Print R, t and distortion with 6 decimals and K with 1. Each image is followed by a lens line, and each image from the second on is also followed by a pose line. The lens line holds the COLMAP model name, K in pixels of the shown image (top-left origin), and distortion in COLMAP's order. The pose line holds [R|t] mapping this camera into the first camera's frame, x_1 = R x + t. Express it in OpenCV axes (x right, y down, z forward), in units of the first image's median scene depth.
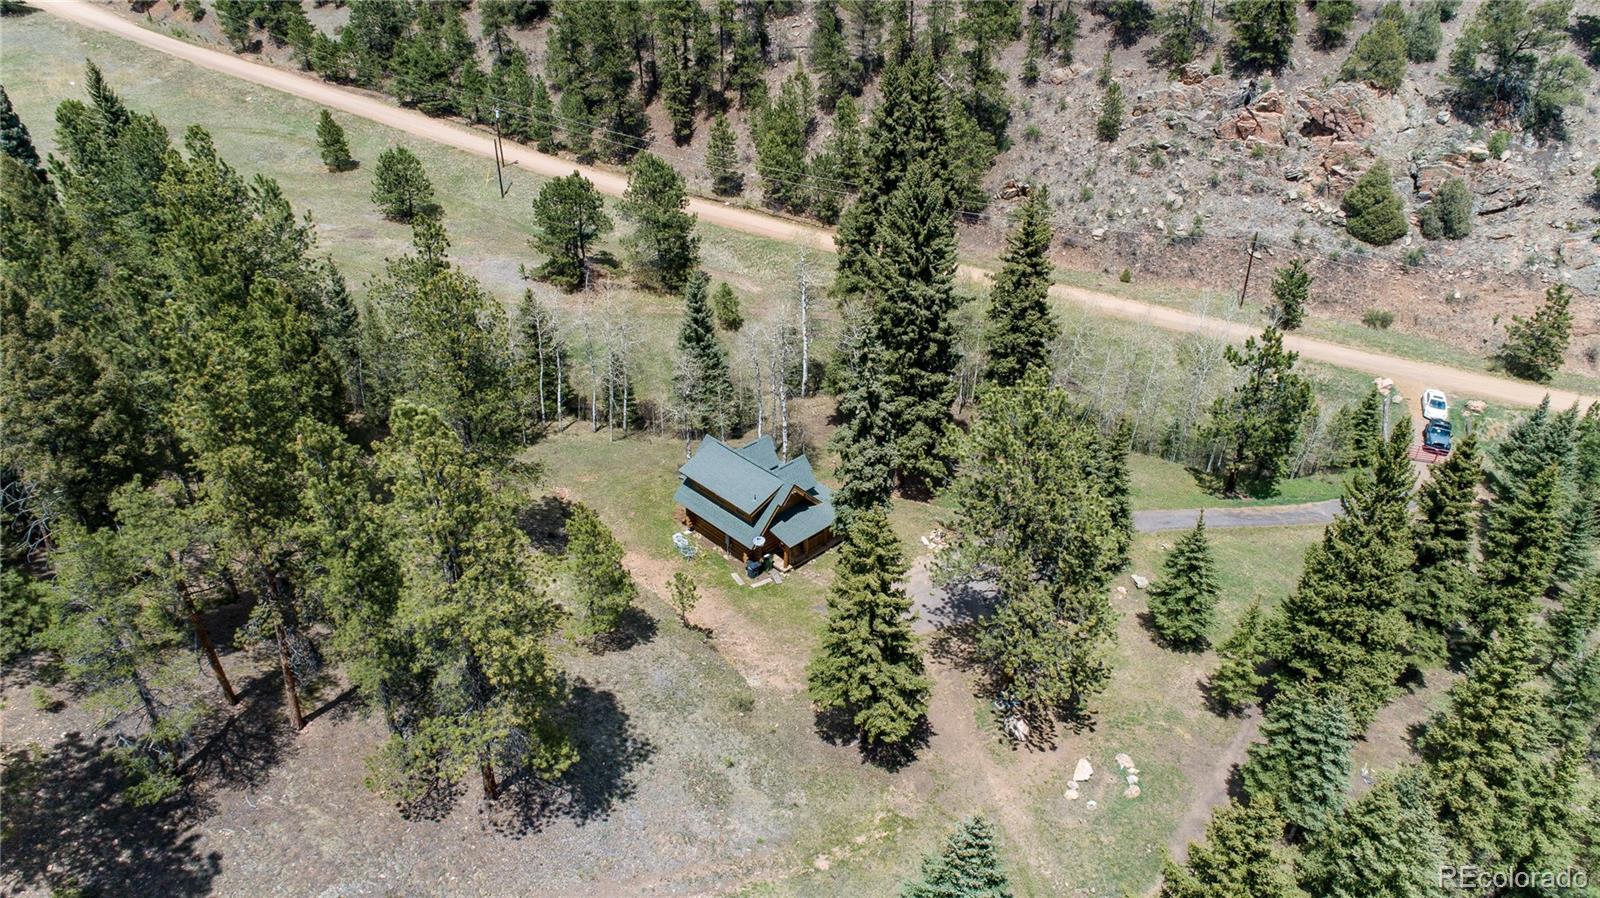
lens RADIAL K [[1060.2, 0, 804.4], [0, 1060.2, 442.8], [0, 0, 1]] dist [0.018739, 0.008580]
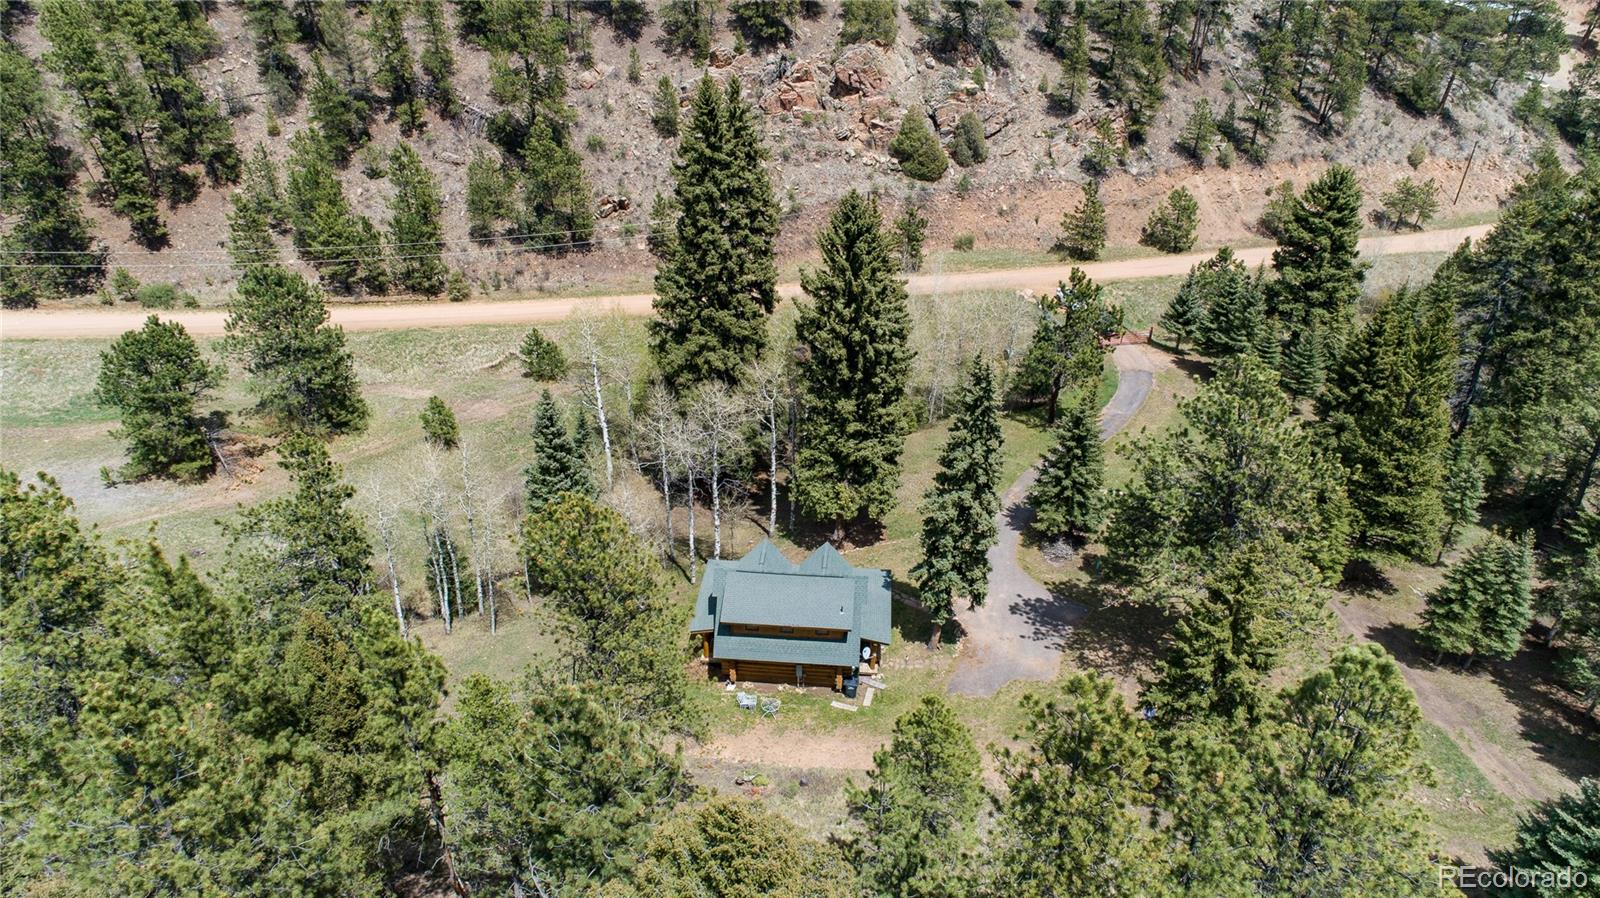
lens RADIAL K [[1060.2, 0, 799.0], [0, 1060.2, 445.9], [0, 0, 1]] dist [0.018739, 0.008580]
pose [[0.757703, -0.350434, 0.550529, -0.282587], [0.341241, 0.931829, 0.123491, -0.107647], [-0.556274, 0.094293, 0.825632, 0.169603]]
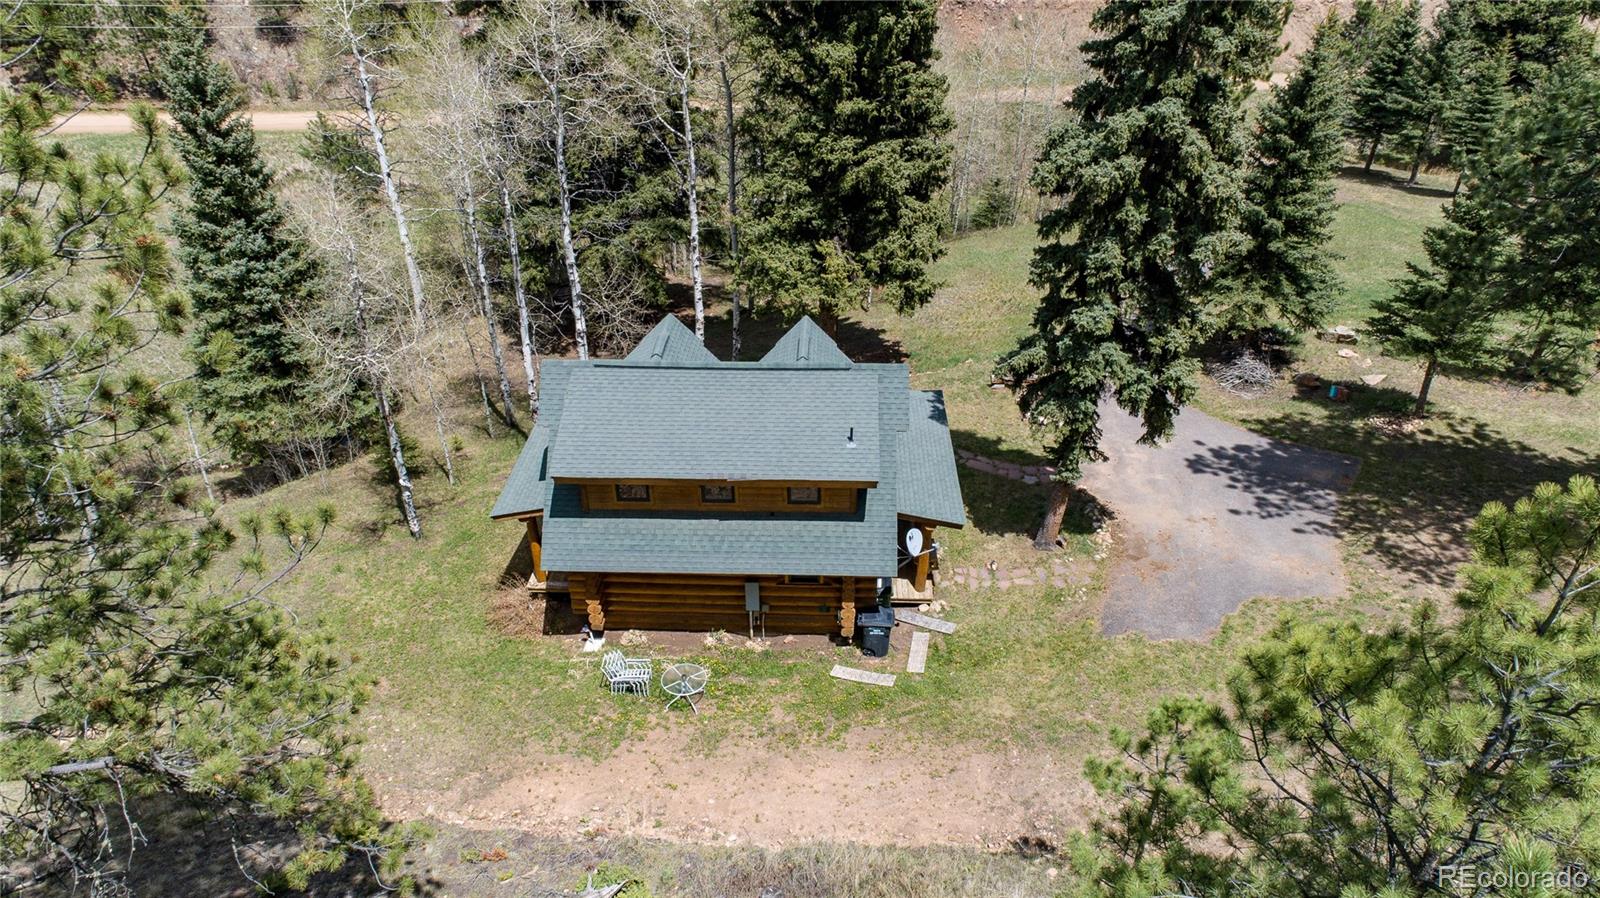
lens RADIAL K [[1060.2, 0, 802.4], [0, 1060.2, 459.0], [0, 0, 1]] dist [0.018739, 0.008580]
pose [[0.723571, -0.383244, 0.574081, -0.147004], [0.367924, 0.917840, 0.149000, 0.000481], [-0.584018, 0.103407, 0.805127, 0.415125]]
